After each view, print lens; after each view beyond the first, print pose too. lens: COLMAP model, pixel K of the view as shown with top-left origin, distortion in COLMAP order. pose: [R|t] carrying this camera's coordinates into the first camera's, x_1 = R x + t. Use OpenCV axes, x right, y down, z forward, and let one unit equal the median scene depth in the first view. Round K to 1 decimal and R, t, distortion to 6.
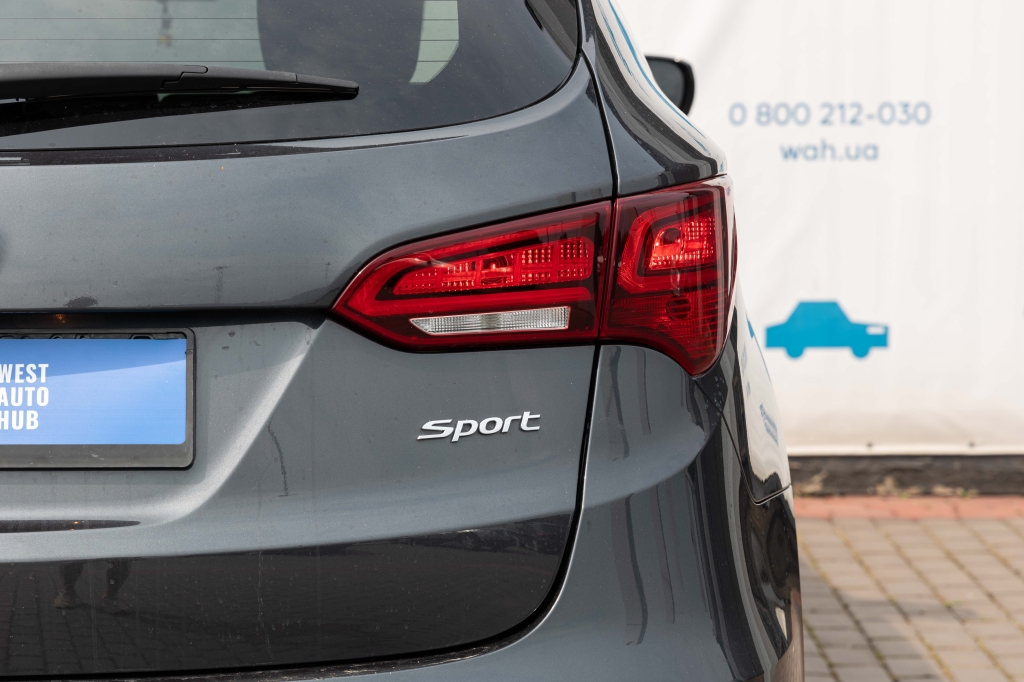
lens RADIAL K [[2515.1, 0, 515.5], [0, 2515.1, 337.7], [0, 0, 1]] dist [0.091599, 0.000000]
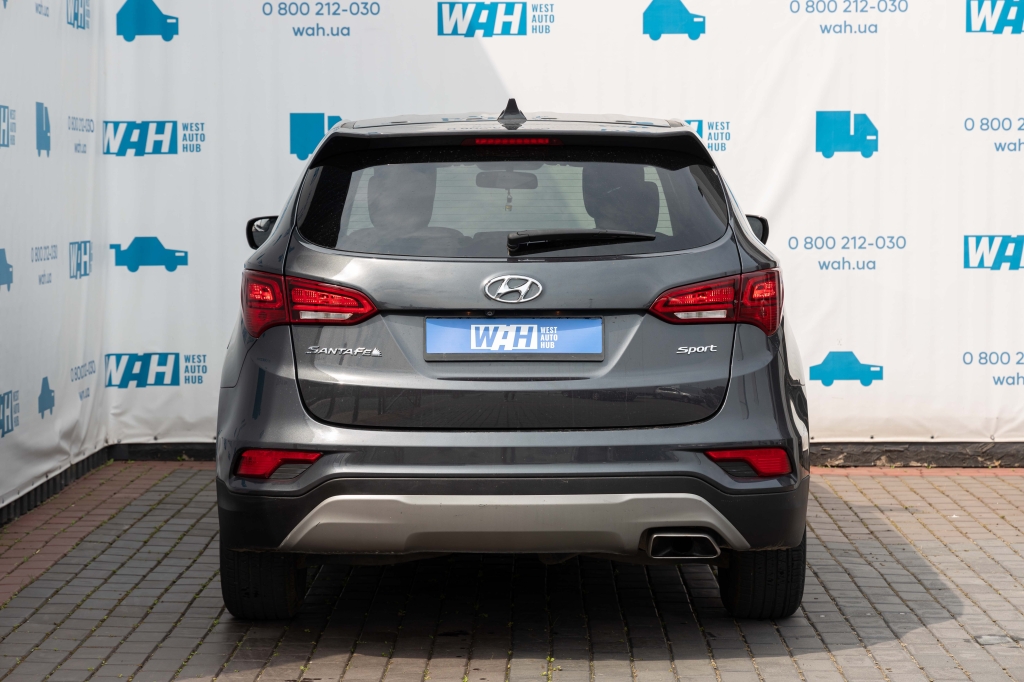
lens RADIAL K [[2515.1, 0, 510.9], [0, 2515.1, 345.6], [0, 0, 1]] dist [0.091599, 0.000000]
pose [[0.999536, 0.000414, -0.030468, -0.124467], [-0.001821, 0.998933, -0.046148, 0.146261], [0.030417, 0.046182, 0.998470, -1.724990]]
